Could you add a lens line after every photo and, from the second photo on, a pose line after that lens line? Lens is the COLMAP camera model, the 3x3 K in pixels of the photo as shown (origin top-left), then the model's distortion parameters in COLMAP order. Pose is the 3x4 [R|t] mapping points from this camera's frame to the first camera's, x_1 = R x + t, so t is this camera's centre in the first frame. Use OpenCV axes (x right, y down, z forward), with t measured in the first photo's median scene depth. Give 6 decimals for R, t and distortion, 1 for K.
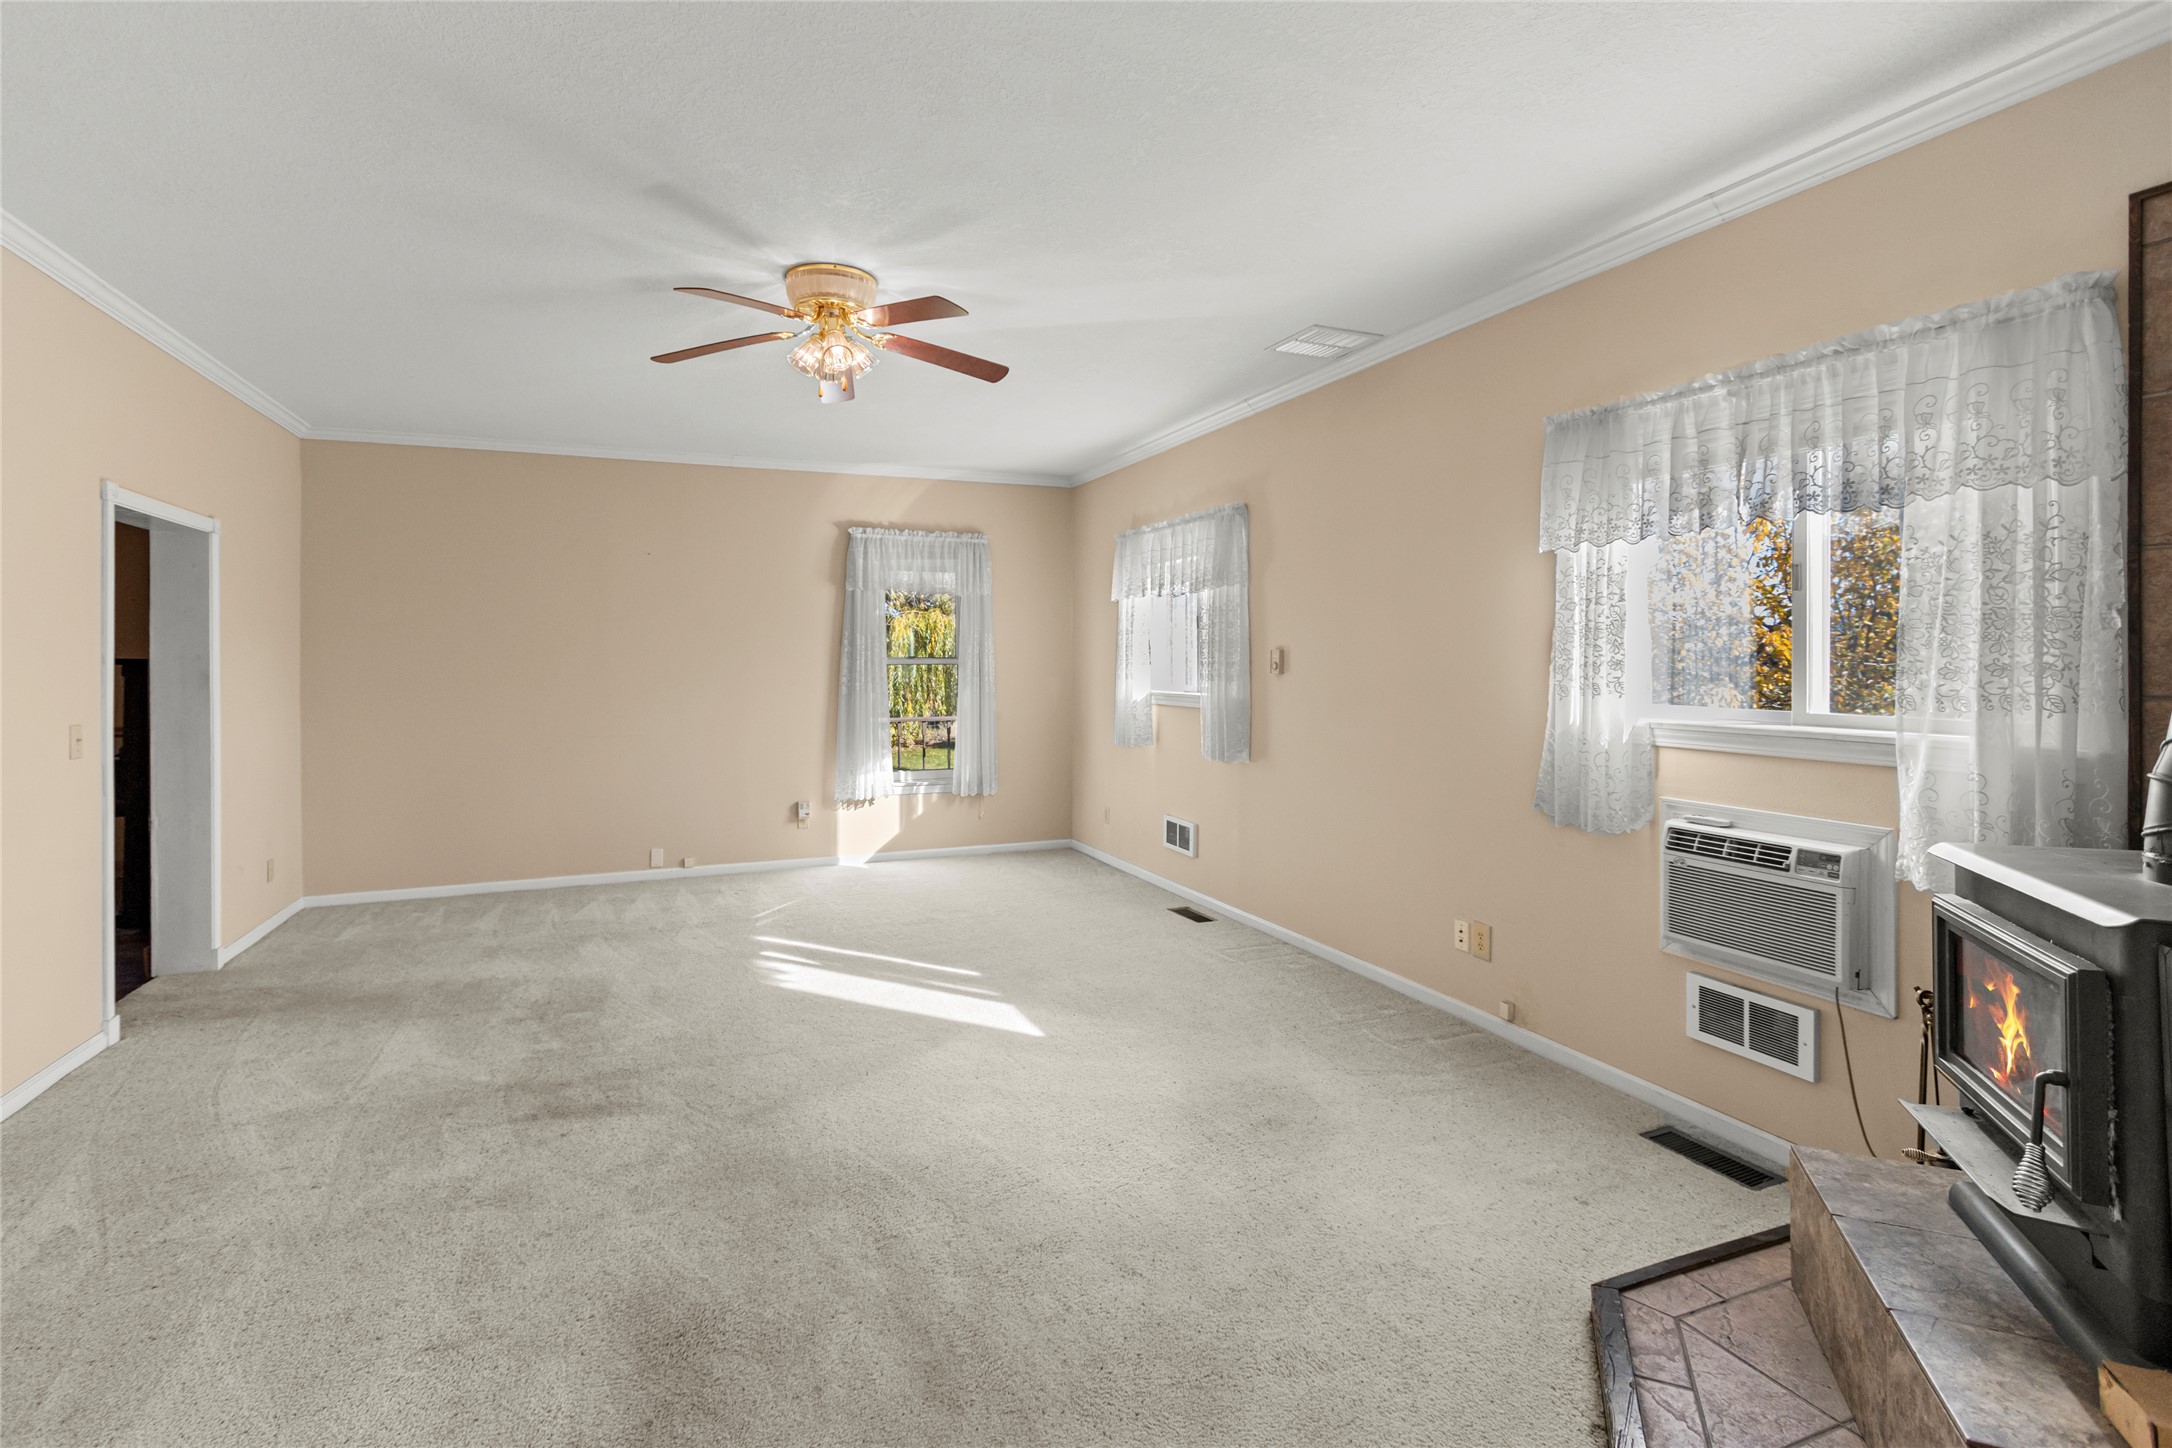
lens RADIAL K [[1027.8, 0, 1039.2], [0, 1027.8, 663.4], [0, 0, 1]] dist [0.006666, -0.003876]
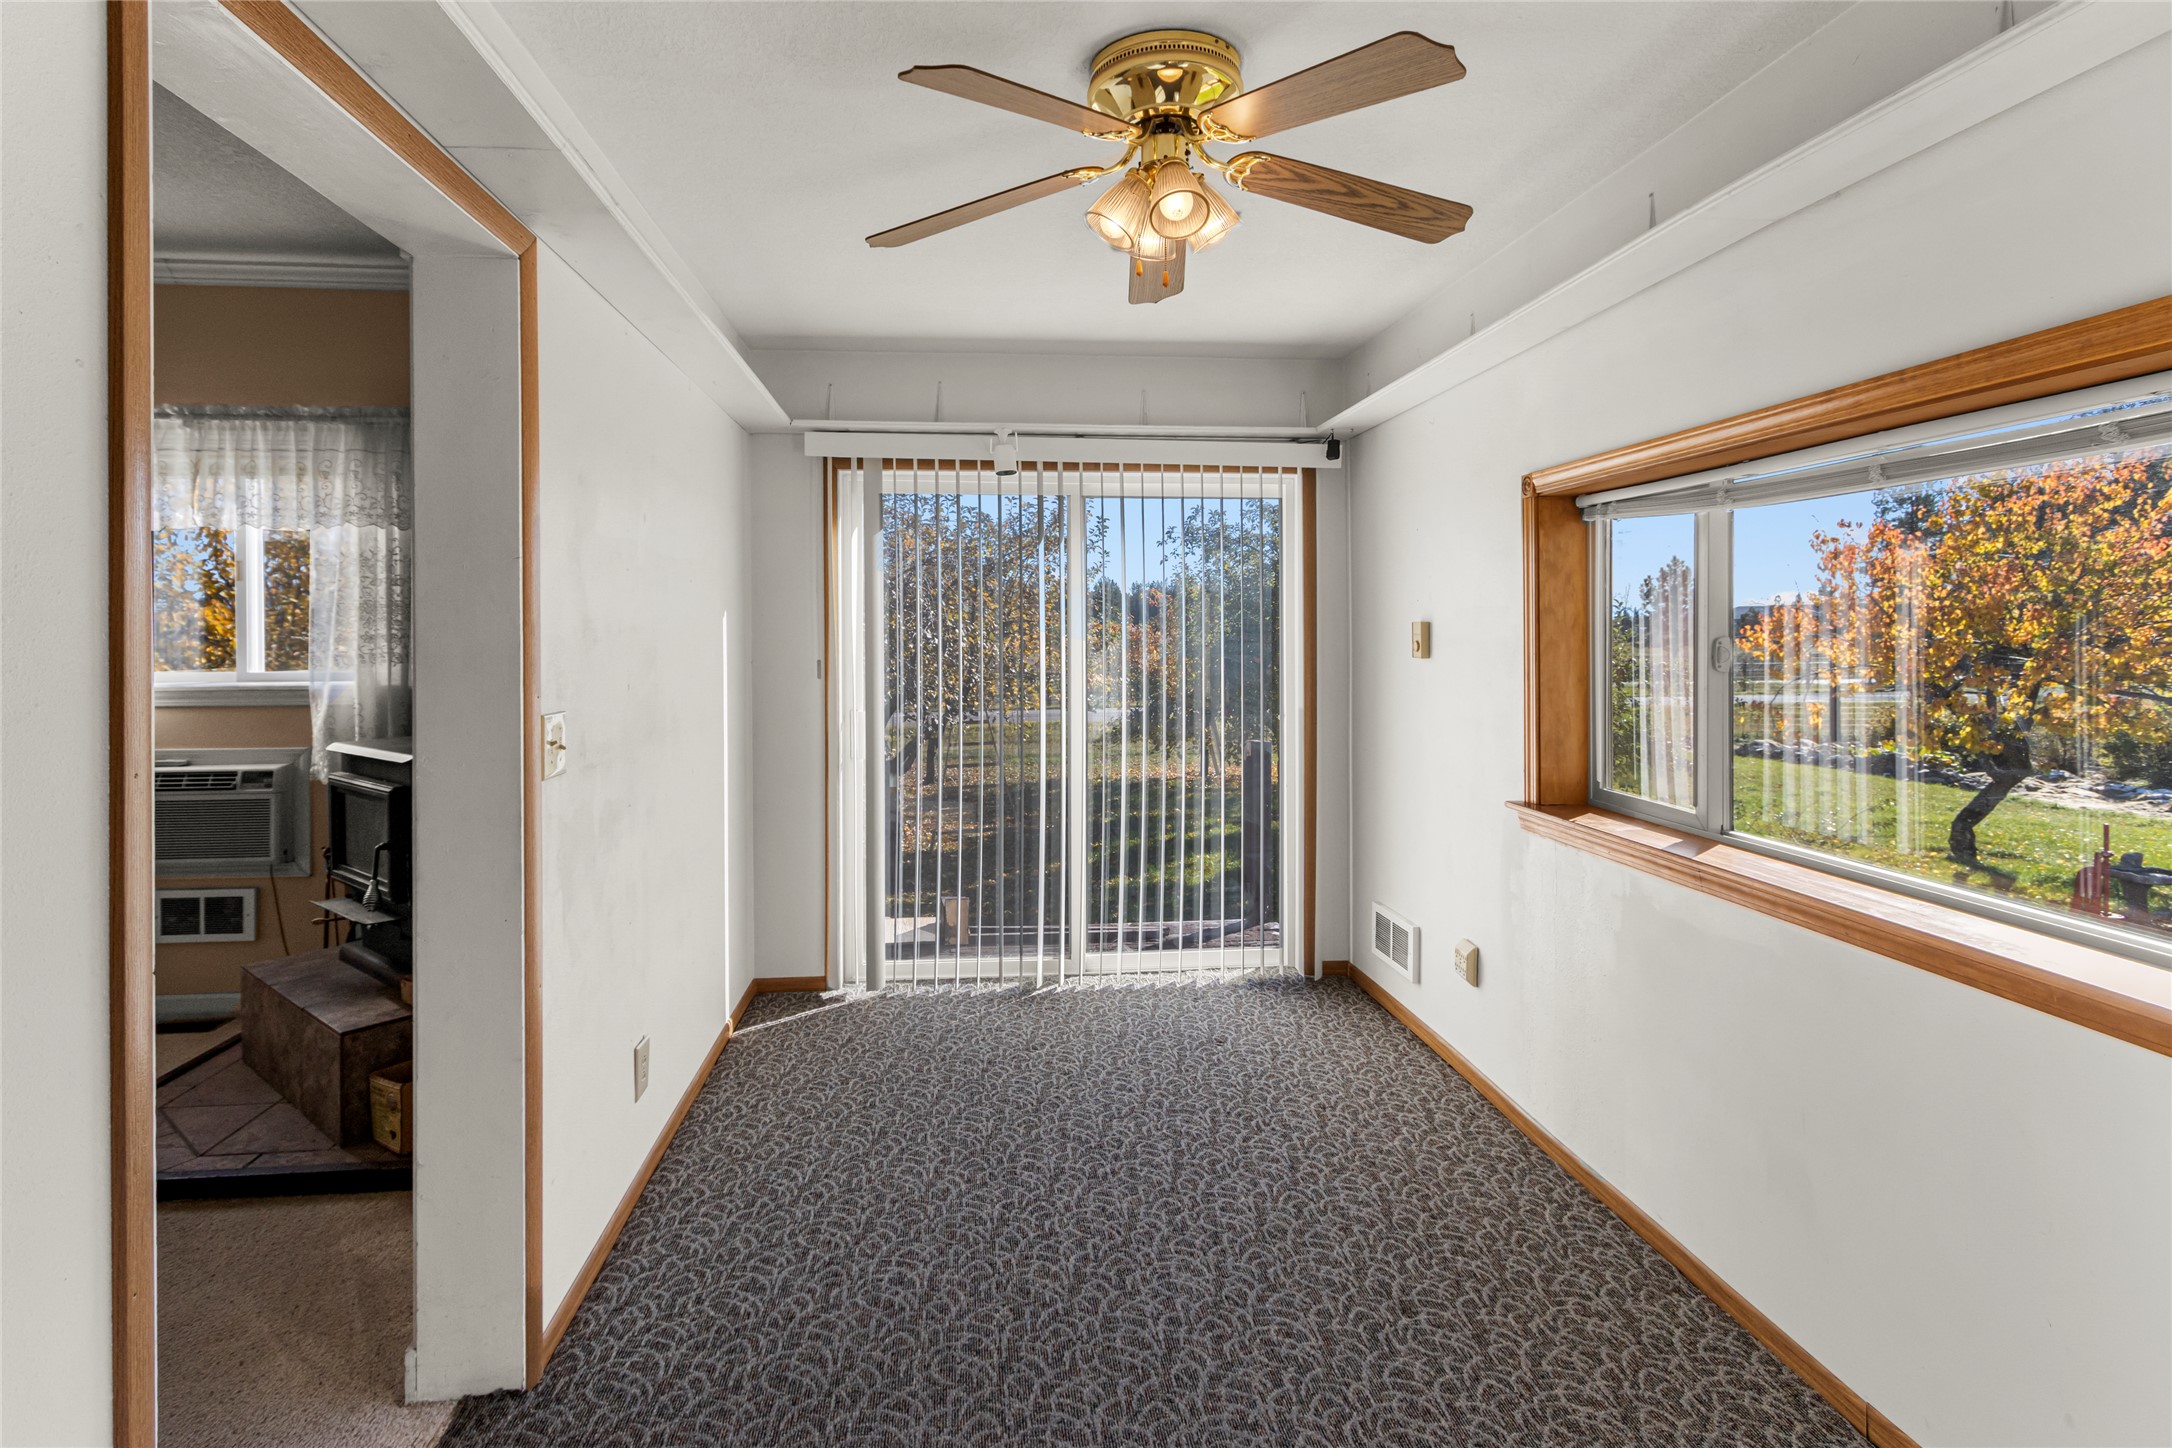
lens RADIAL K [[1027.8, 0, 1047.0], [0, 1027.8, 645.8], [0, 0, 1]] dist [0.006666, -0.003876]
pose [[0.260159, -0.009628, 0.965518, -0.322570], [0.002159, 0.999954, 0.009390, 0.004251], [-0.965563, -0.000358, 0.260168, -0.409264]]
